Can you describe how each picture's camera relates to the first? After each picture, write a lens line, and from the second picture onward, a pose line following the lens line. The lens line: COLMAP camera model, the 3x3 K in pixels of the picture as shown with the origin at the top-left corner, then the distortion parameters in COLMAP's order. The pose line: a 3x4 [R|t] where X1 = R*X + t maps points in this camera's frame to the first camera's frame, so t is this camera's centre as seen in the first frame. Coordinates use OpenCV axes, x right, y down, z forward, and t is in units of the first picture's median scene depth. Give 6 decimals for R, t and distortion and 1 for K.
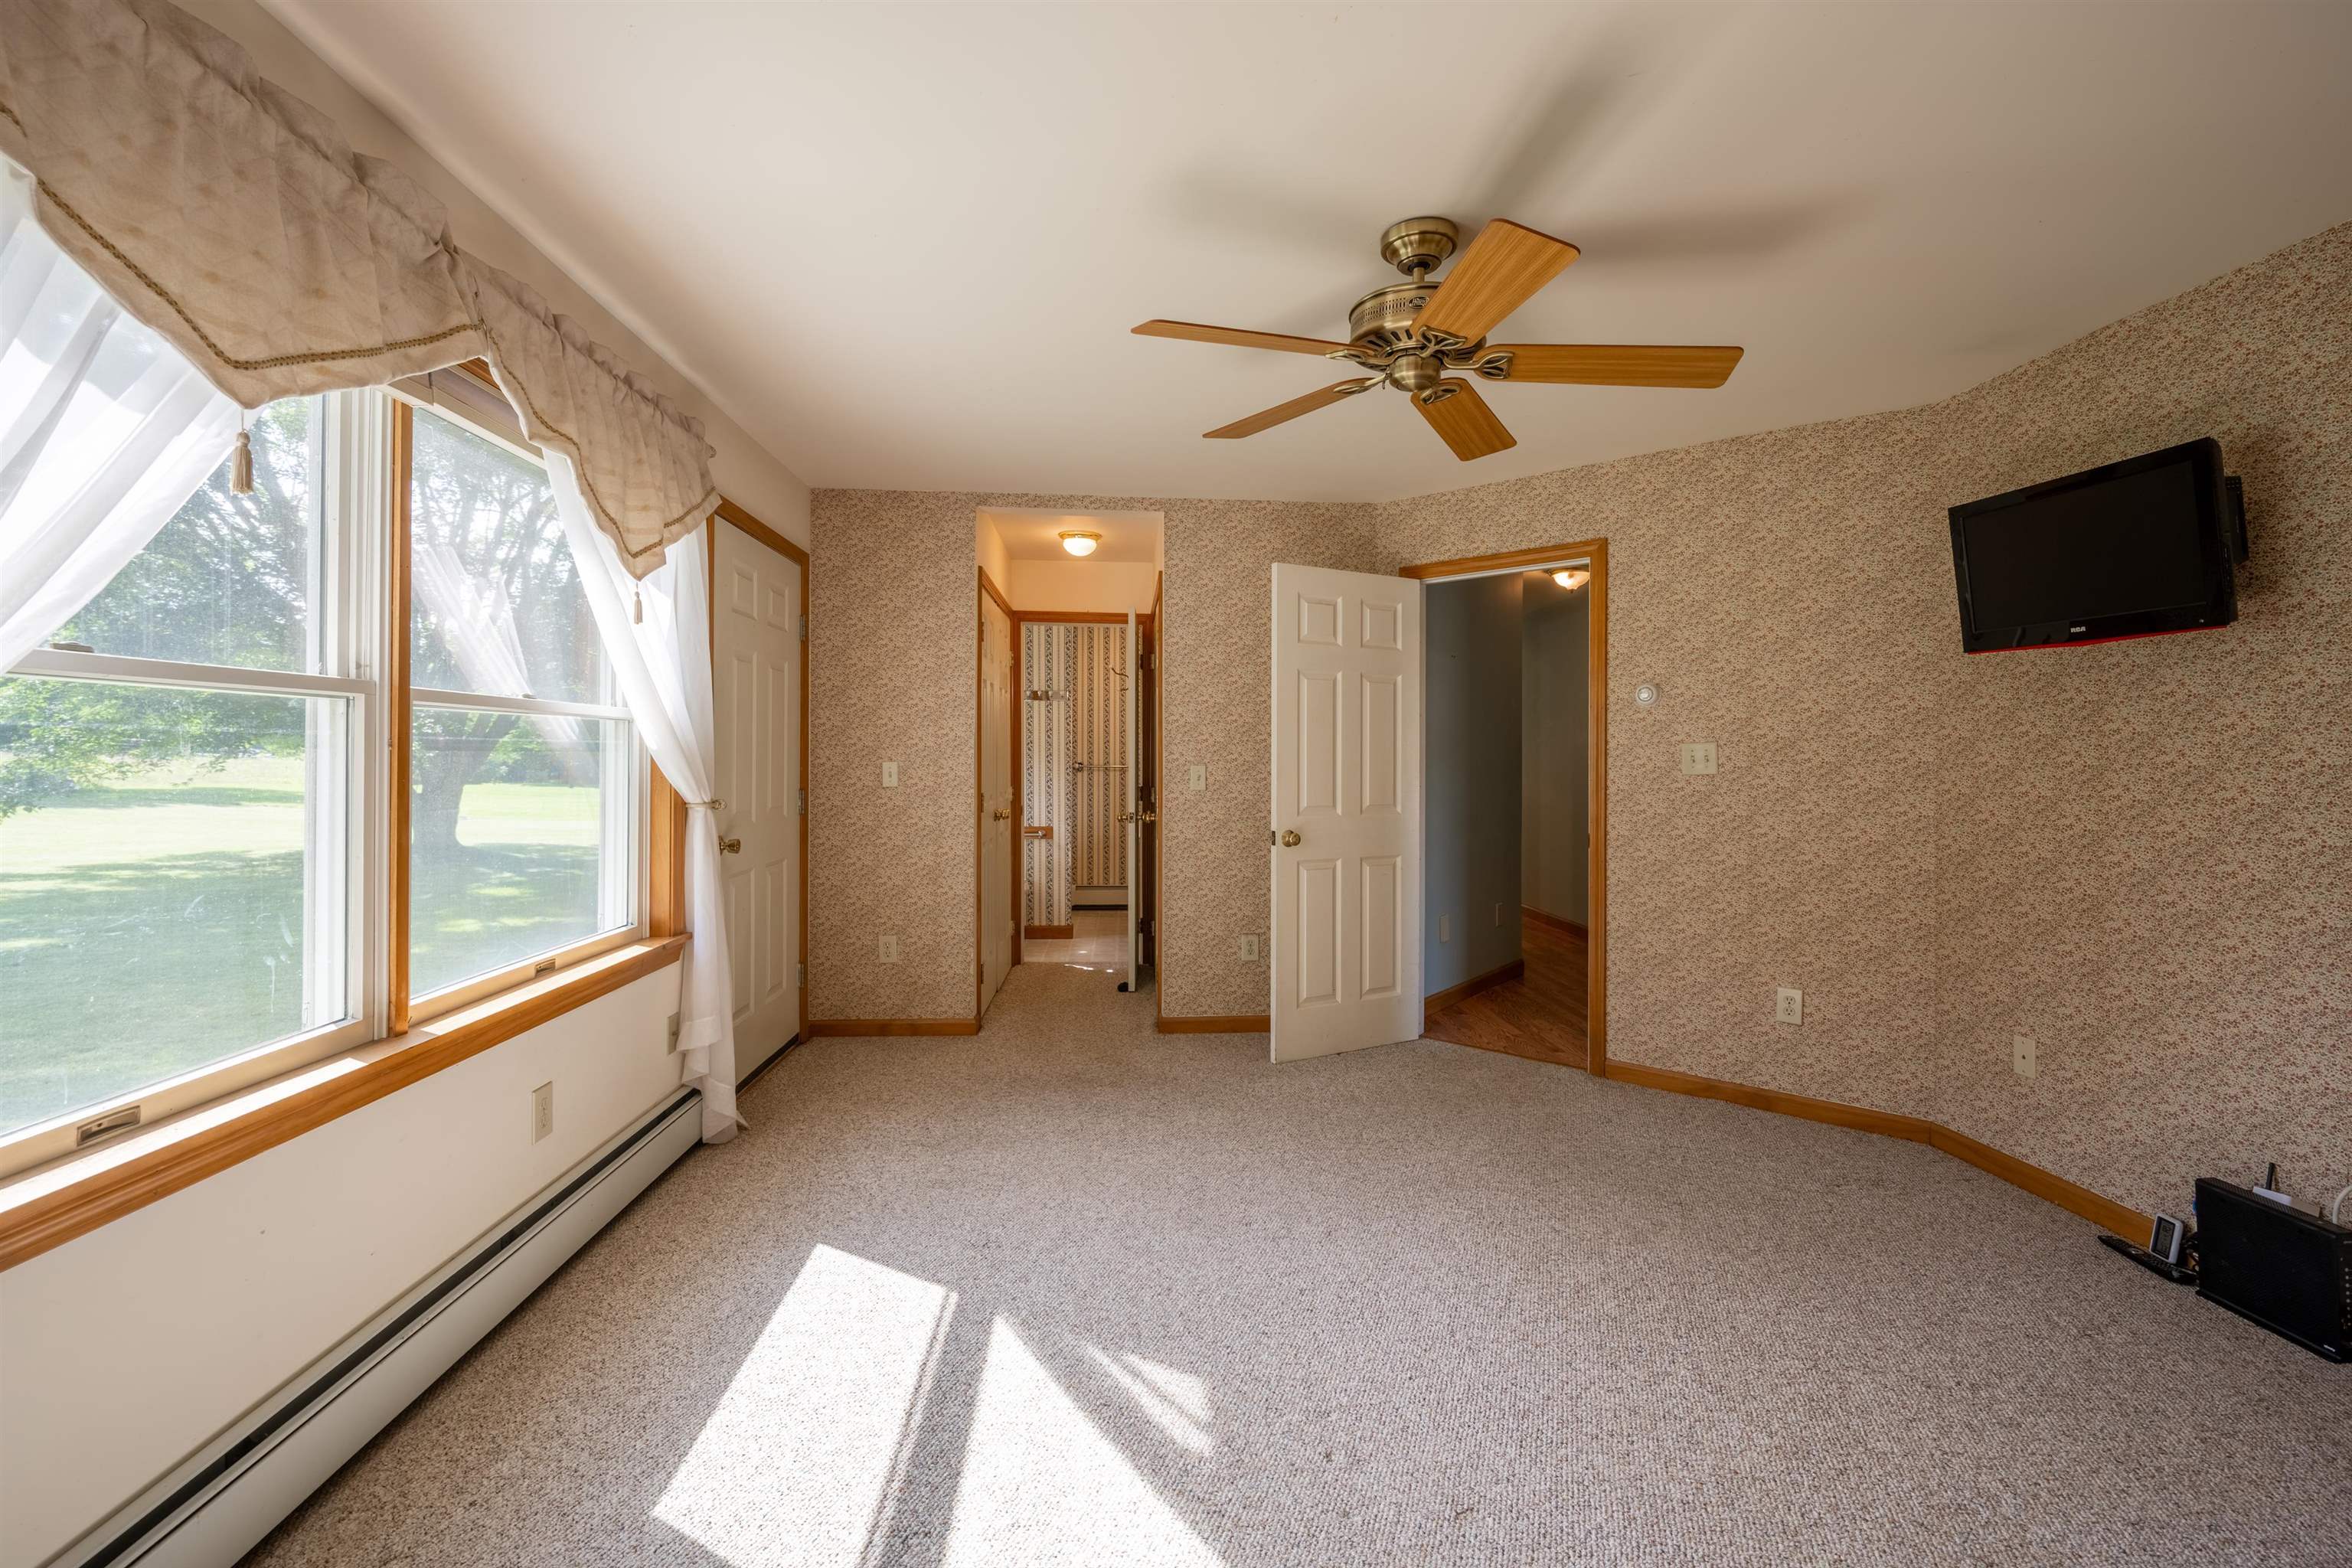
lens RADIAL K [[933.6, 0, 1186.6], [0, 933.6, 784.6], [0, 0, 1]] dist [-0.000079, -0.000249]
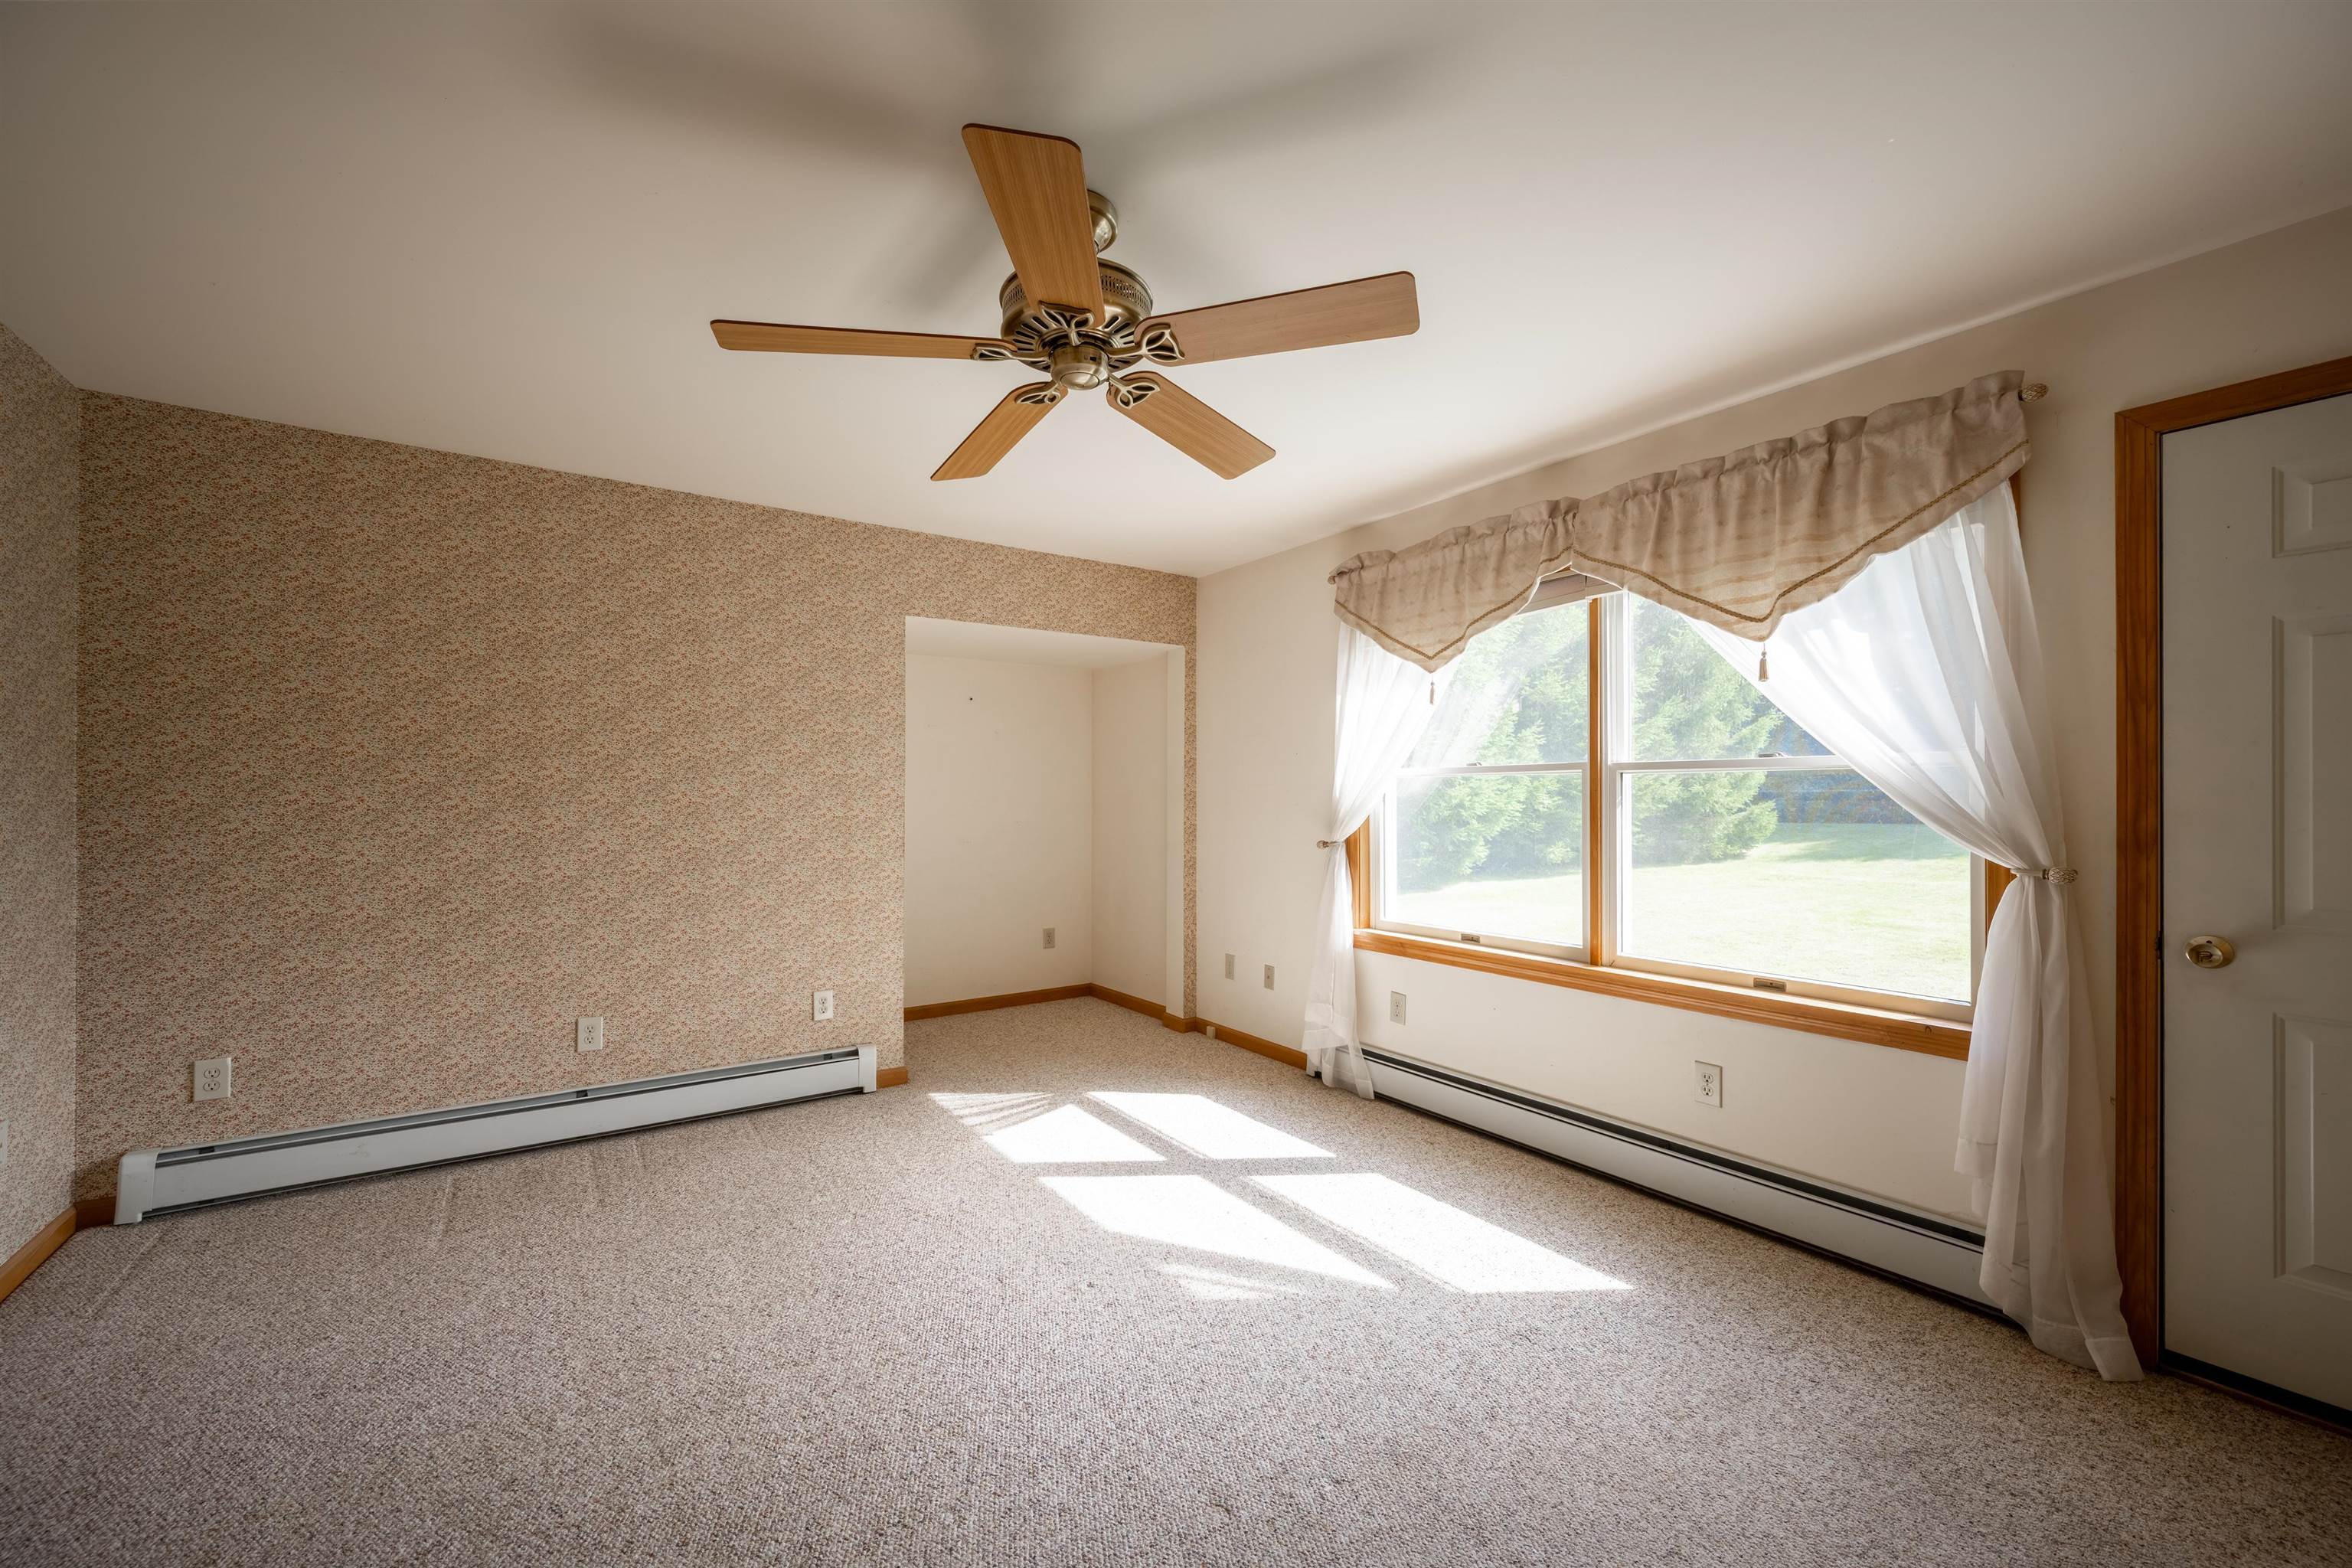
lens RADIAL K [[933.6, 0, 1186.6], [0, 933.6, 784.6], [0, 0, 1]] dist [-0.000079, -0.000249]
pose [[-0.847016, -0.006133, -0.531533, 0.468832], [-0.015634, 0.999788, 0.013377, -0.048749], [0.531338, 0.019641, -0.846932, 1.339724]]
